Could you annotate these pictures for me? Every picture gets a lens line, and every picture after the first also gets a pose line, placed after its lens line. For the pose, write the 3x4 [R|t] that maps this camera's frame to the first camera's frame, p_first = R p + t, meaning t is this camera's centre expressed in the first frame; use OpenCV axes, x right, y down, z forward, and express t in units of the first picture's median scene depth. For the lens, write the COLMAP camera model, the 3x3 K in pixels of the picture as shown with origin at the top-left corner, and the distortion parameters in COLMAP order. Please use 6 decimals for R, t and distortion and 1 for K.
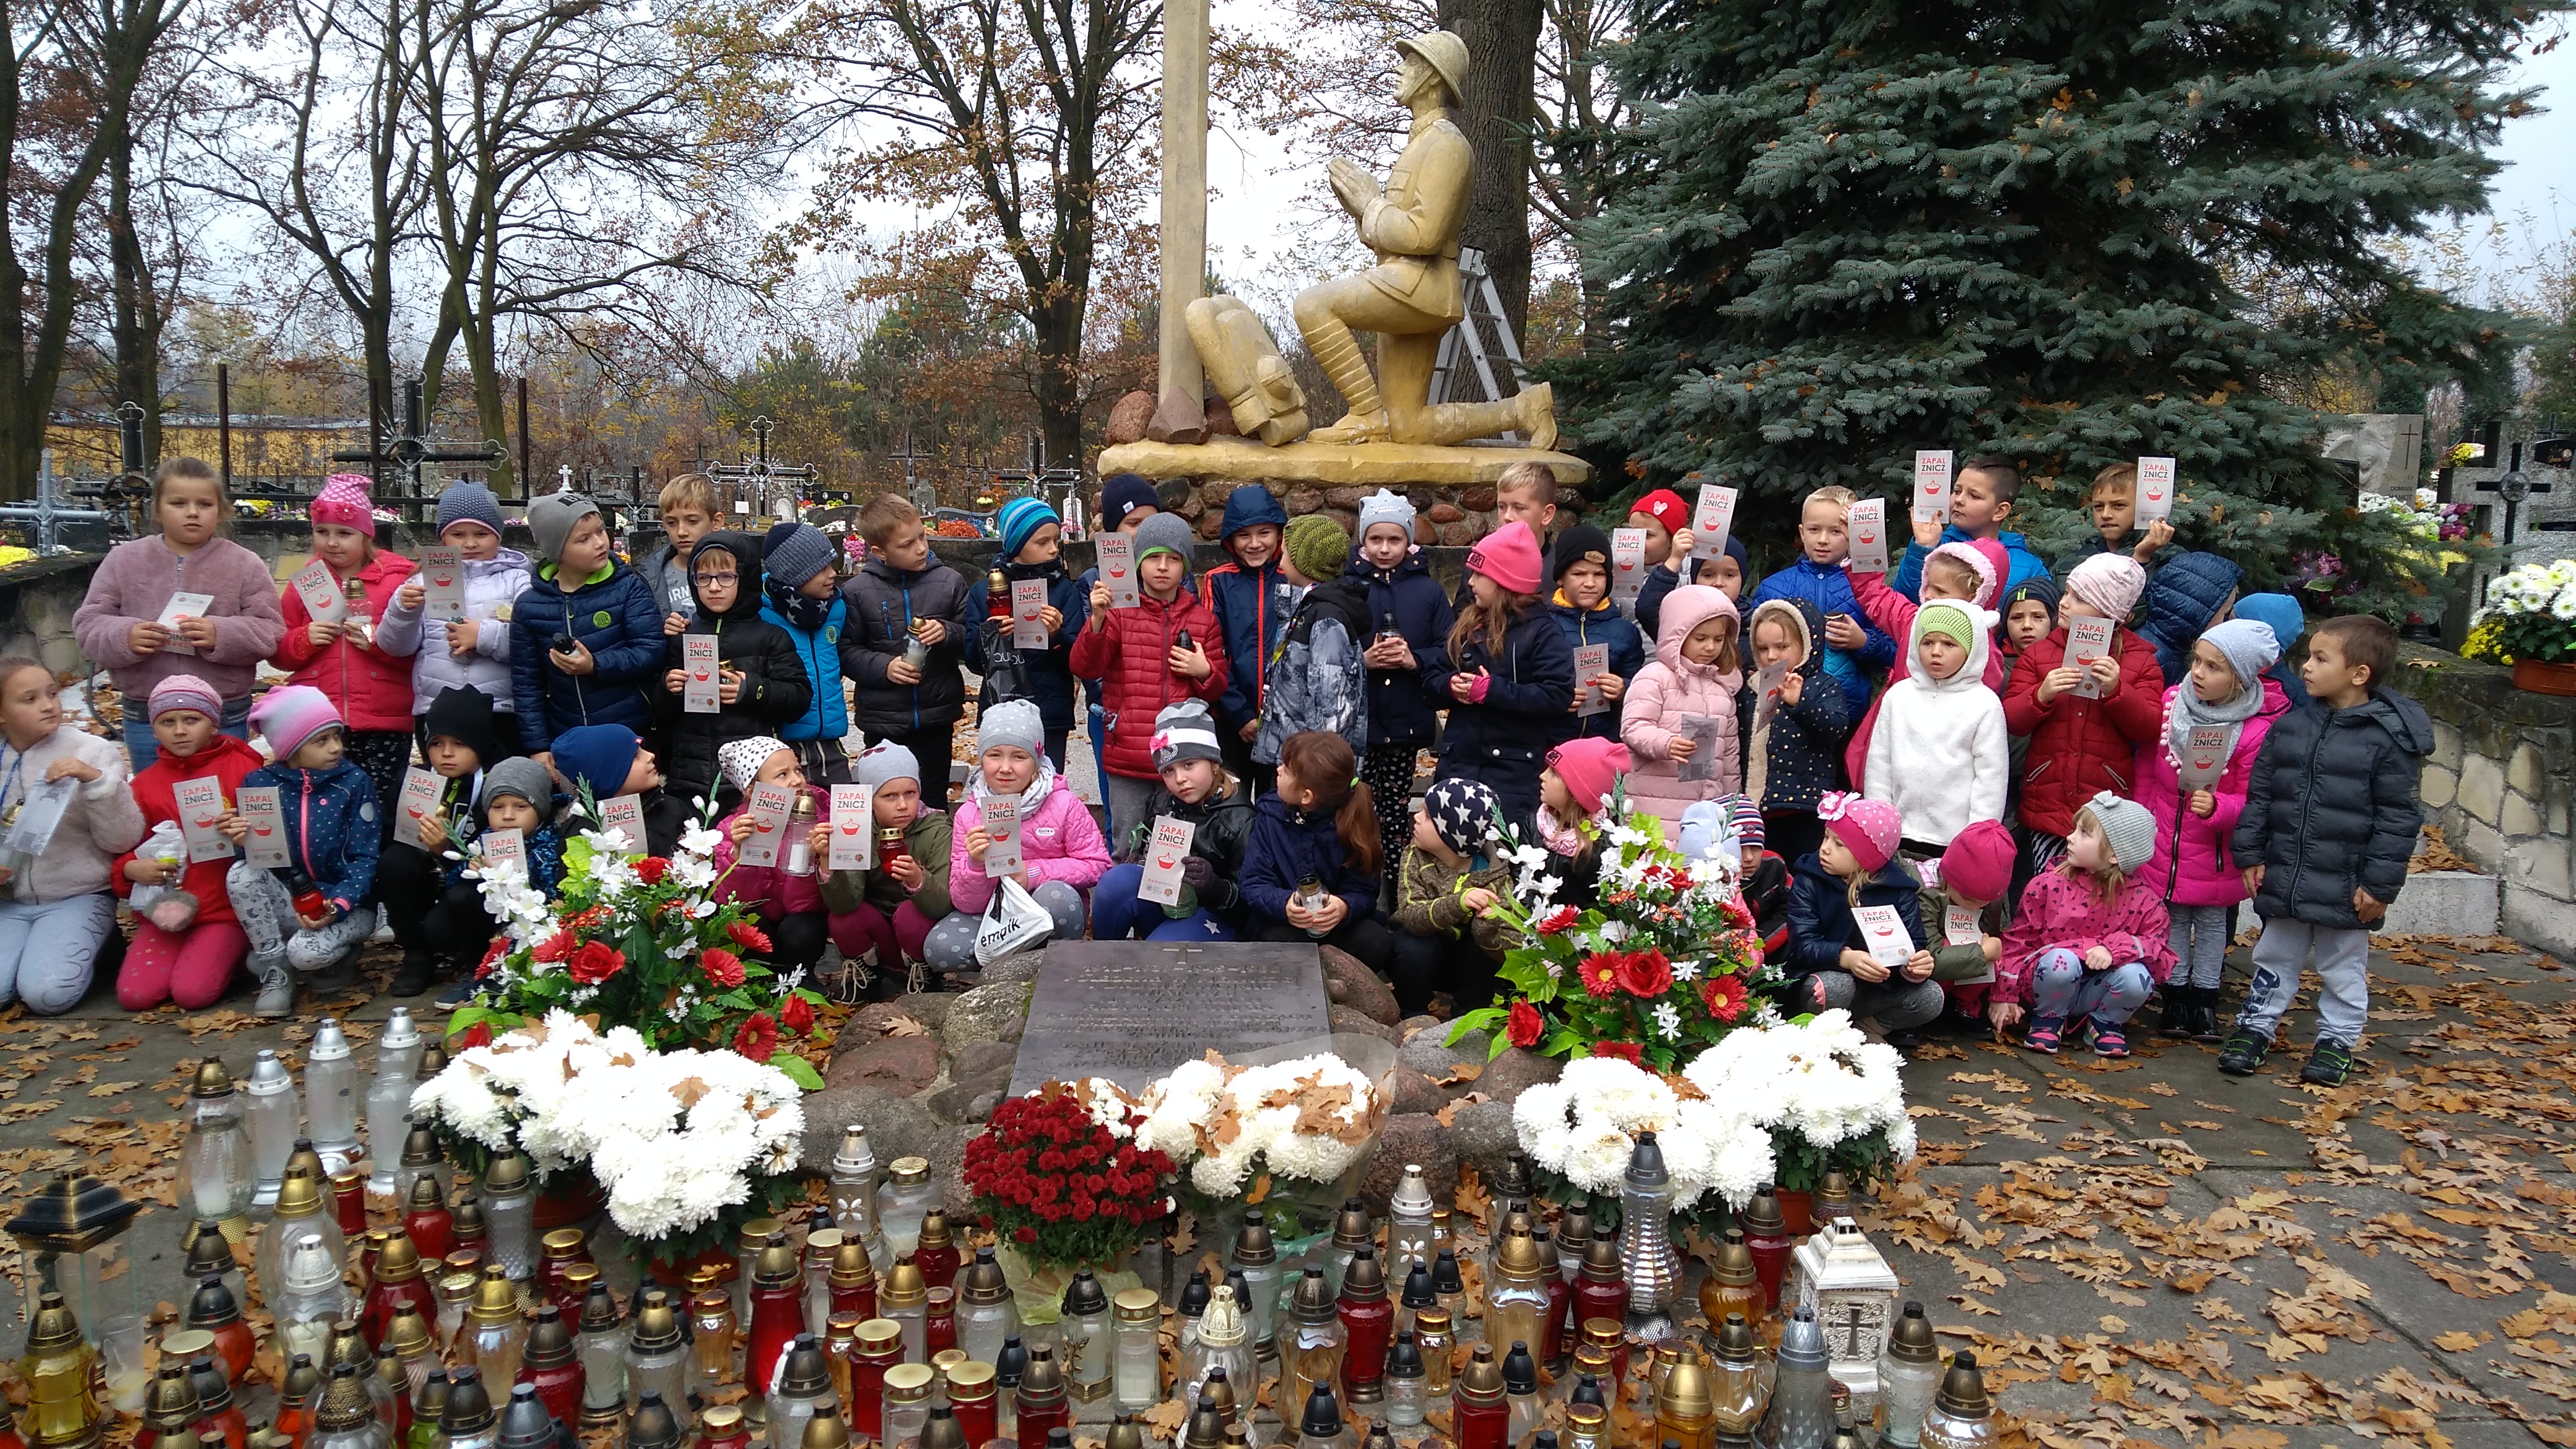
lens RADIAL K [[2056.8, 0, 1299.2], [0, 2056.8, 723.9], [0, 0, 1]] dist [0.010035, -0.022513]
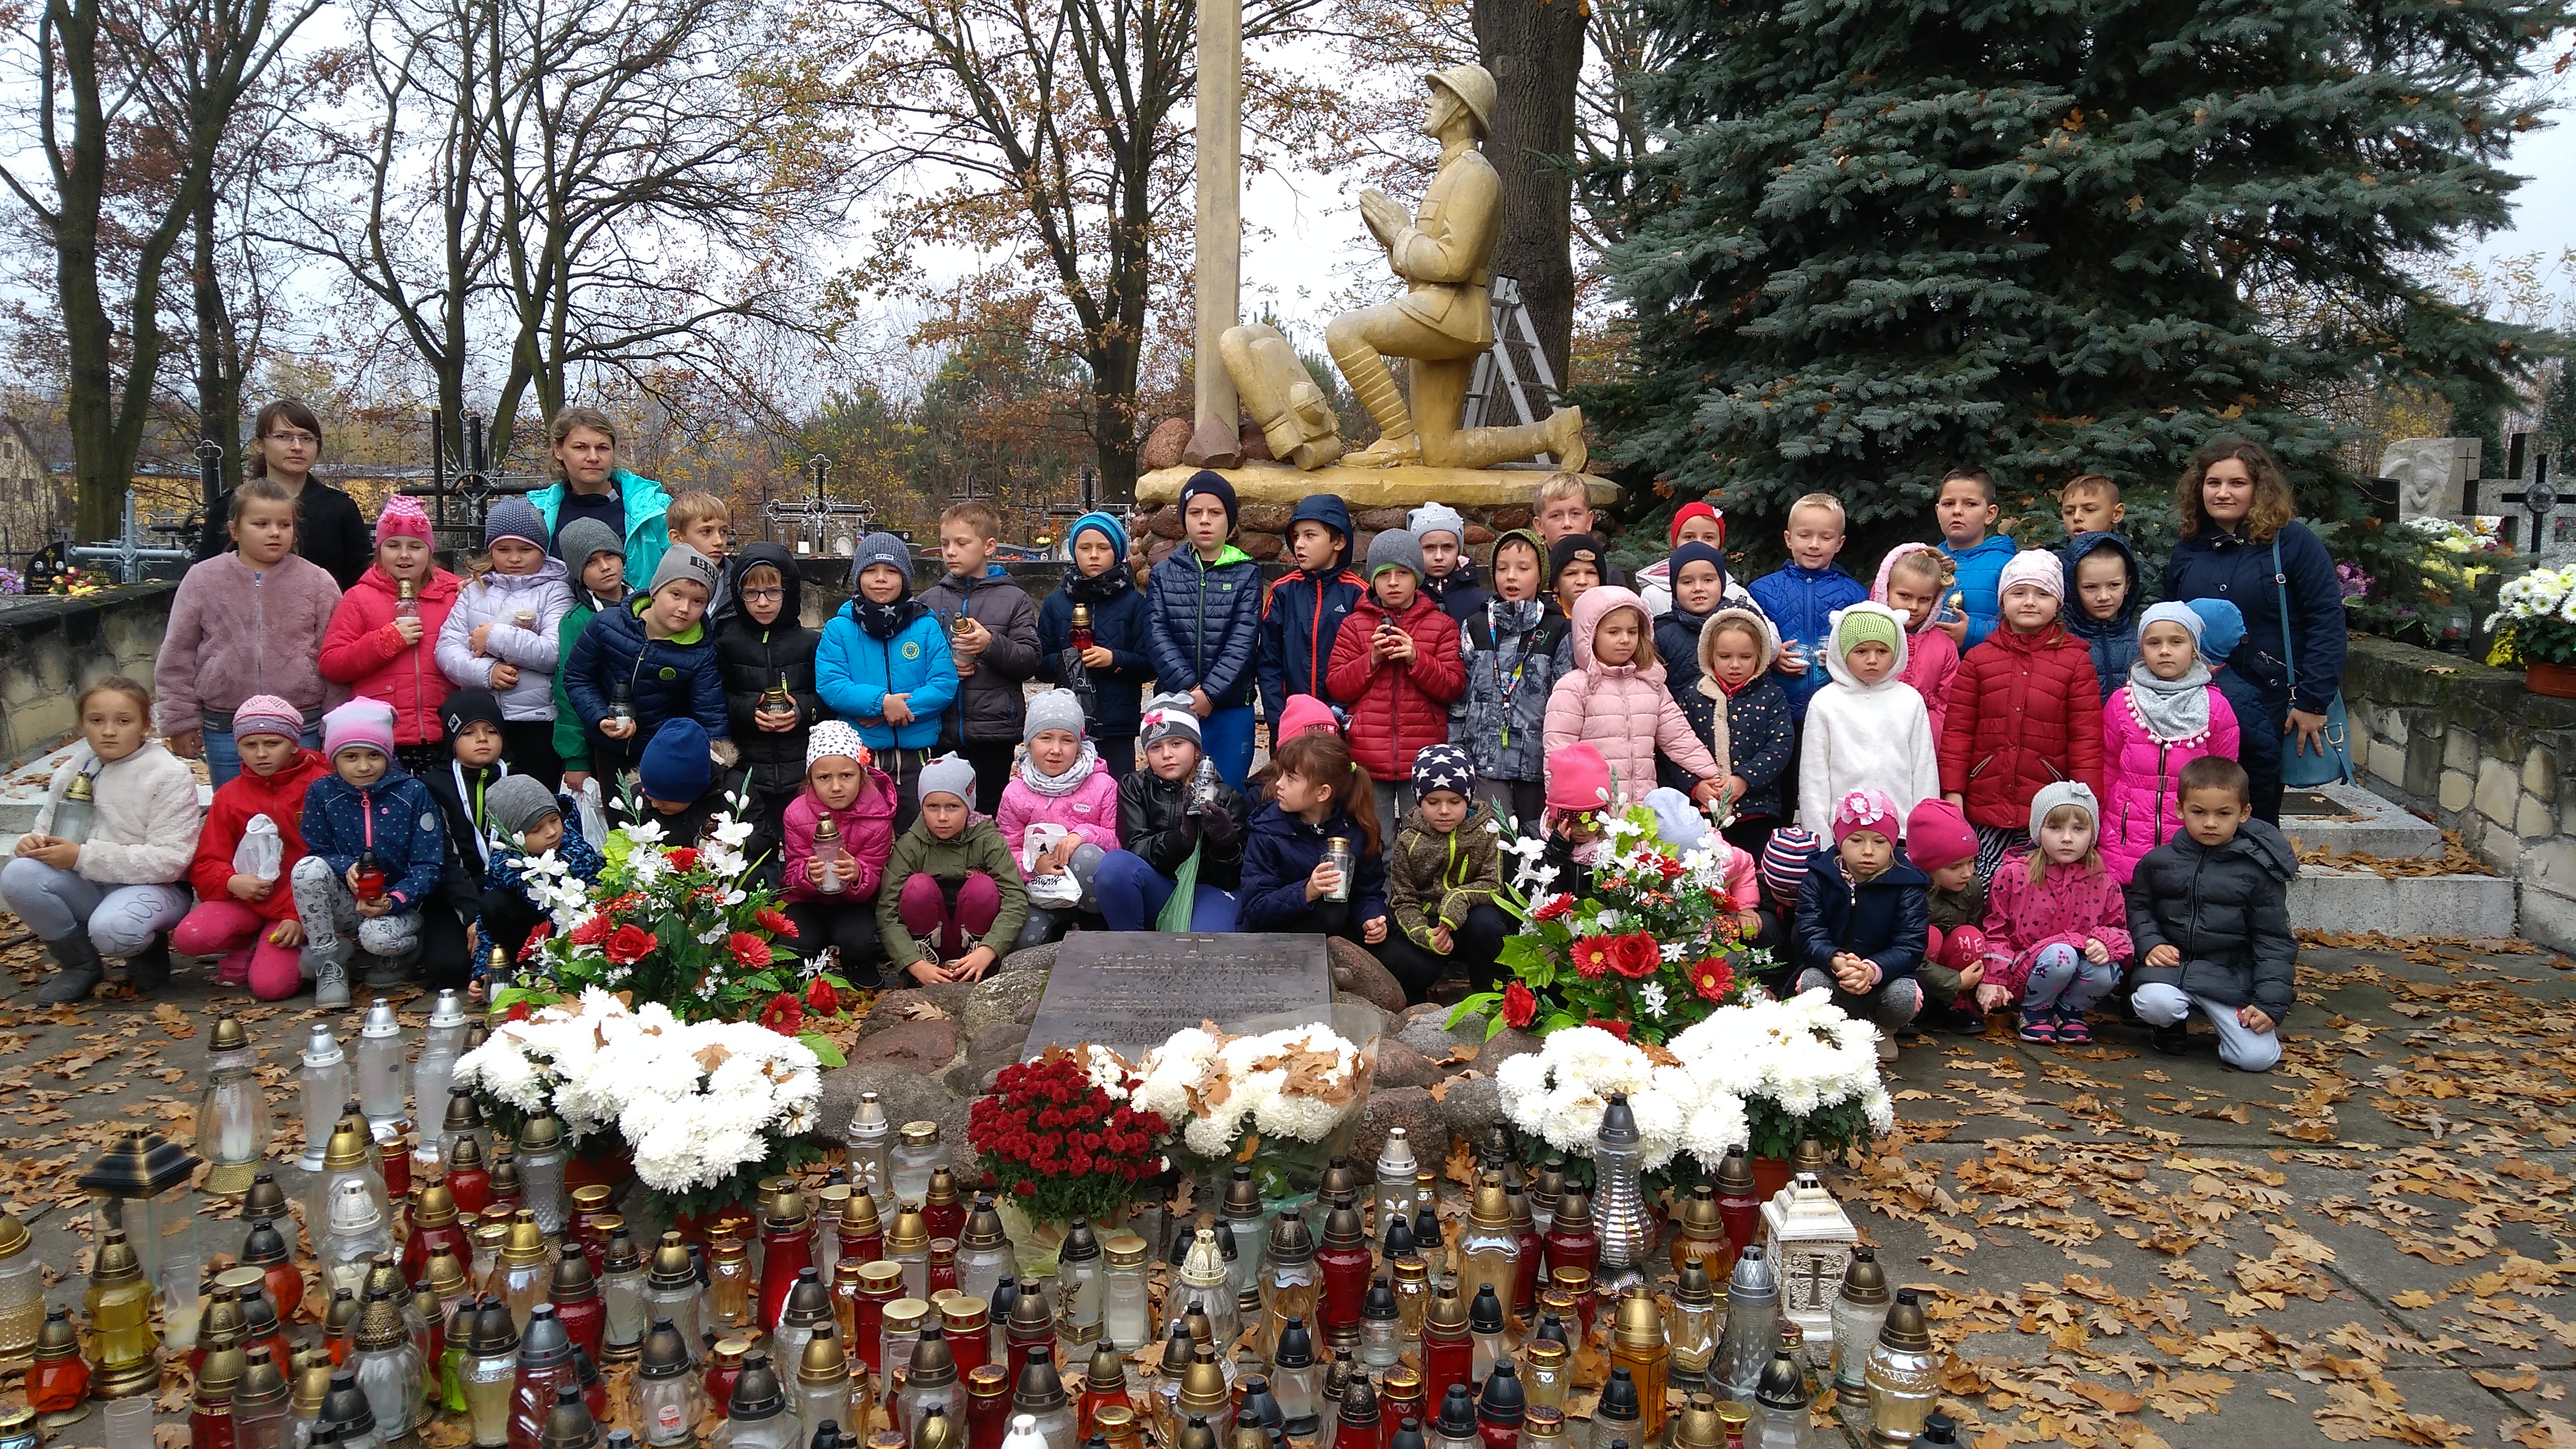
lens RADIAL K [[2056.8, 0, 1300.2], [0, 2056.8, 723.7], [0, 0, 1]] dist [0.010035, -0.022513]
pose [[0.999517, -0.005851, -0.030527, 0.023464], [0.005244, 0.999788, -0.019912, 0.017793], [0.030637, 0.019742, 0.999336, -0.030708]]
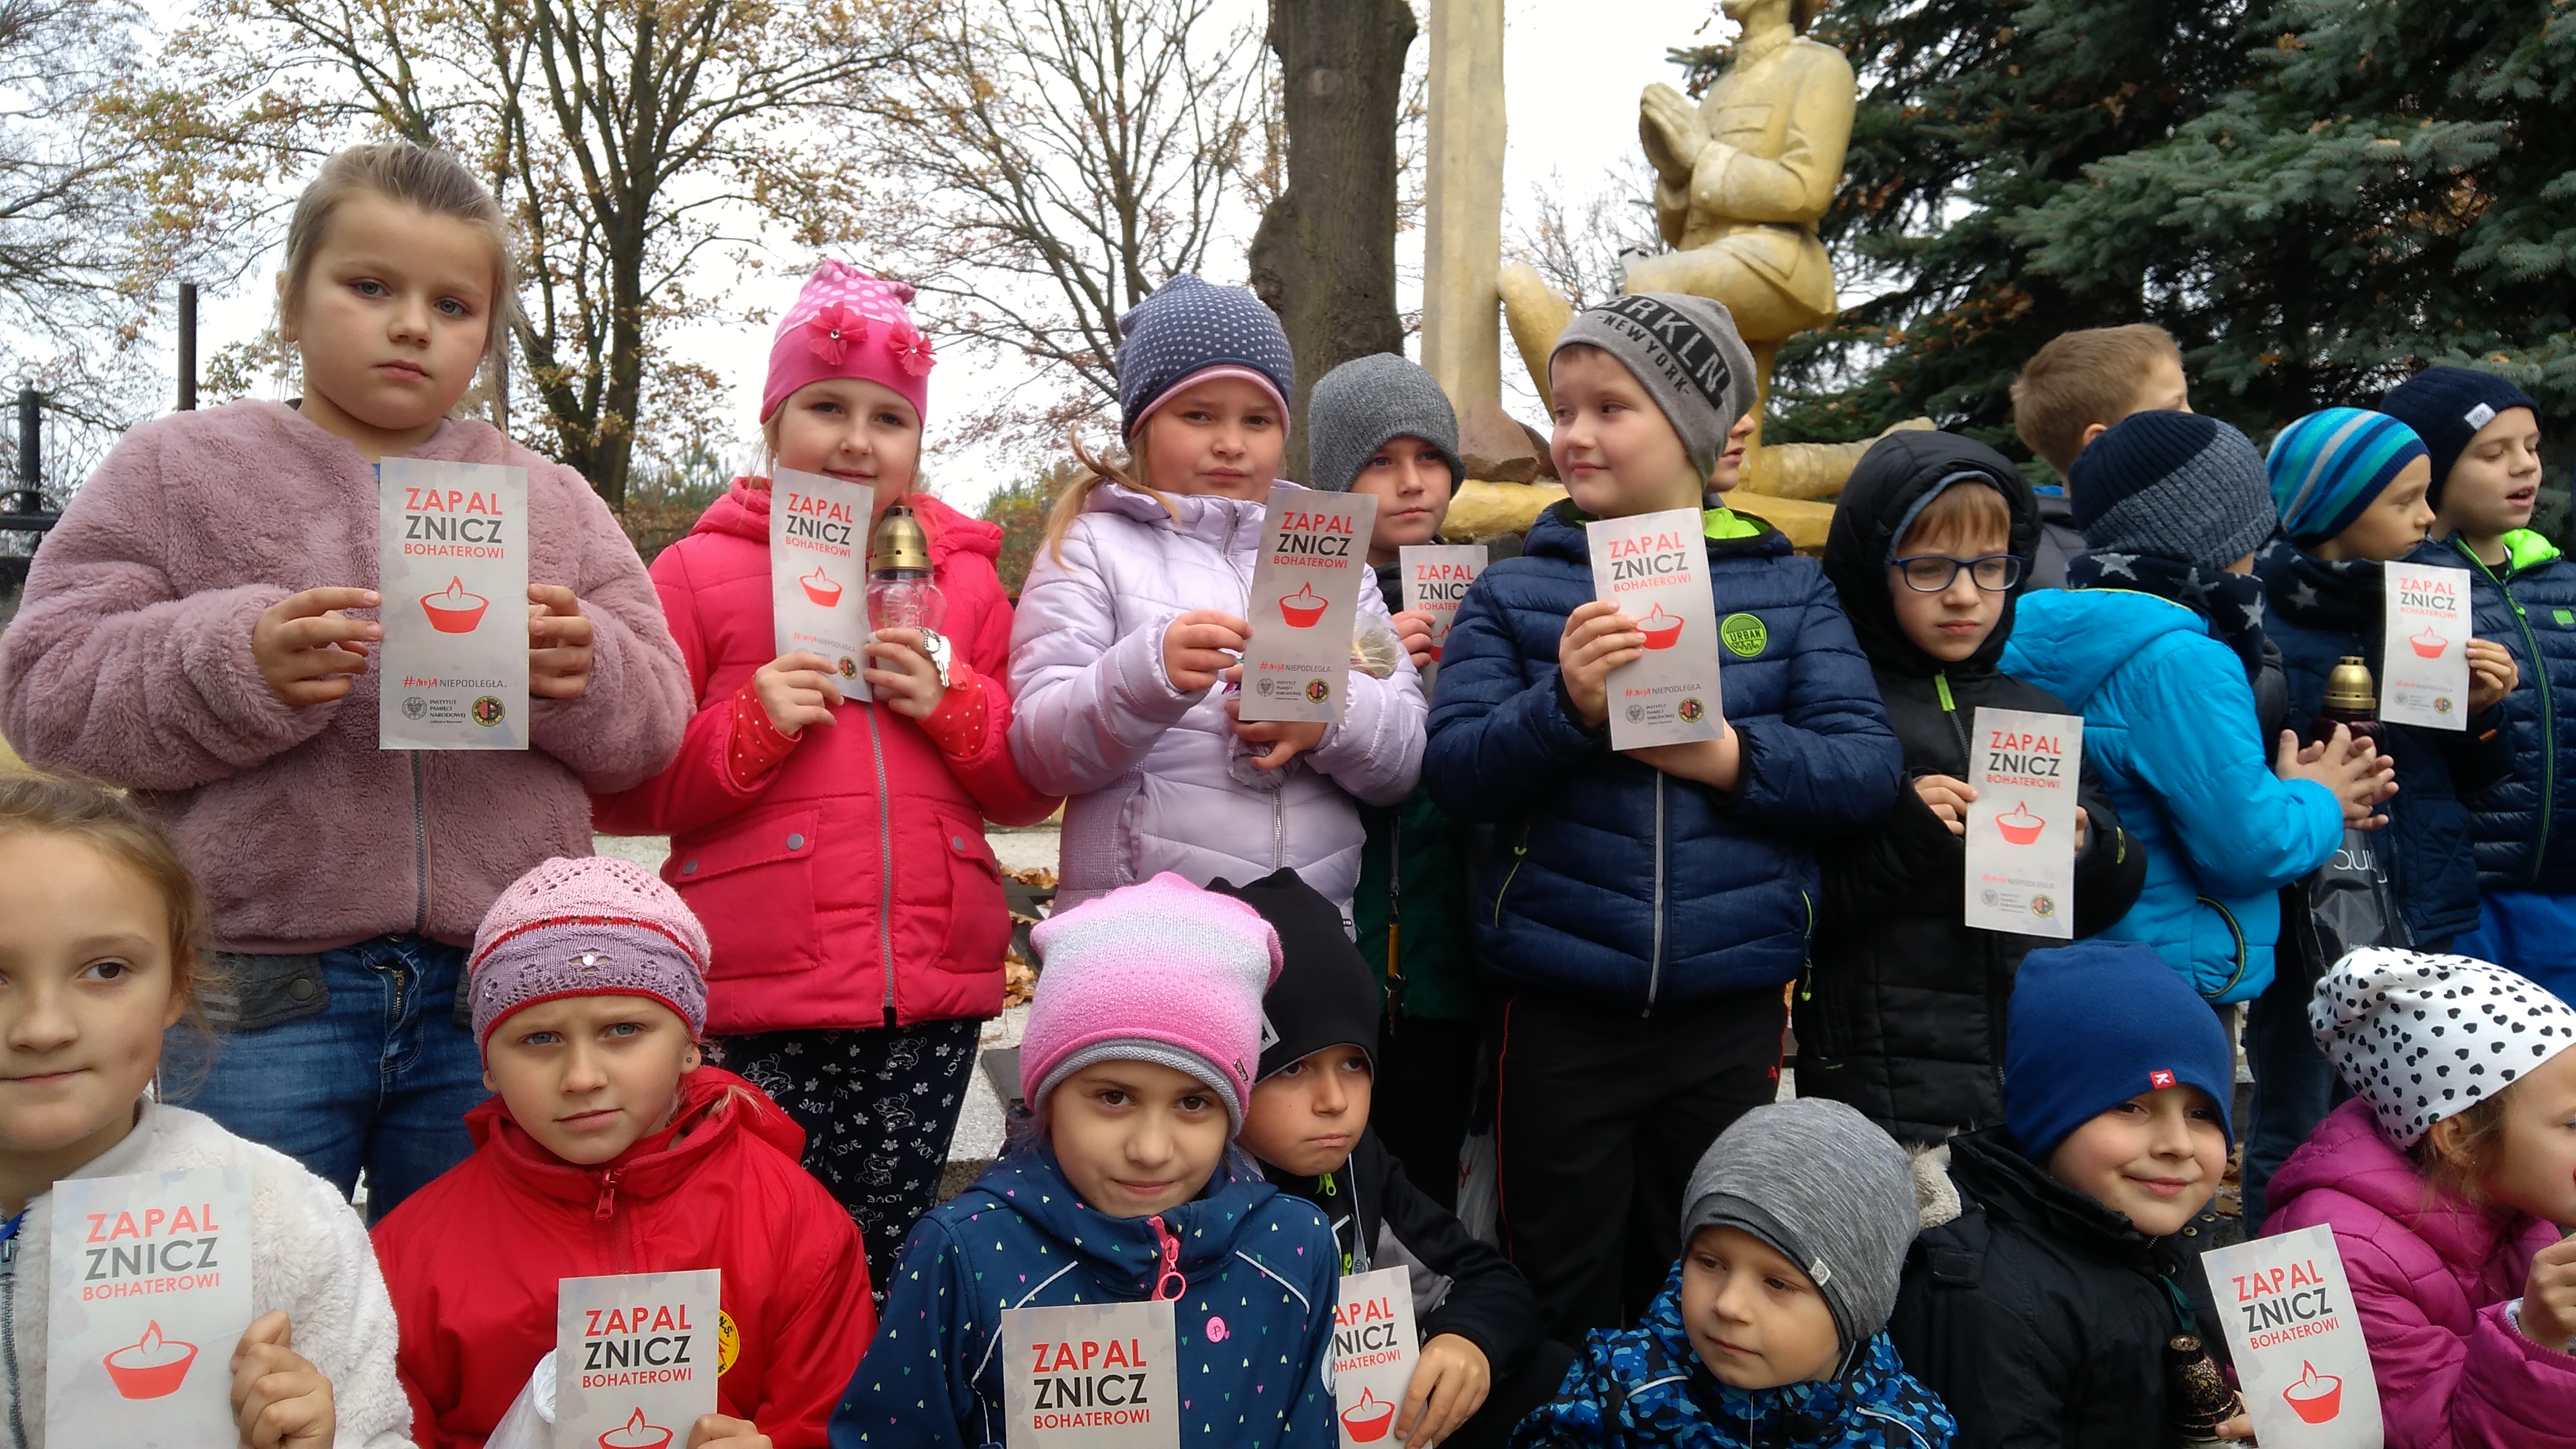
lens RADIAL K [[2056.8, 0, 1280.3], [0, 2056.8, 698.4], [0, 0, 1]] dist [0.010035, -0.022513]
pose [[0.959070, -0.006681, 0.283091, -0.475245], [0.037481, 0.993920, -0.103525, -0.011273], [-0.280678, 0.109899, 0.953489, 0.661770]]
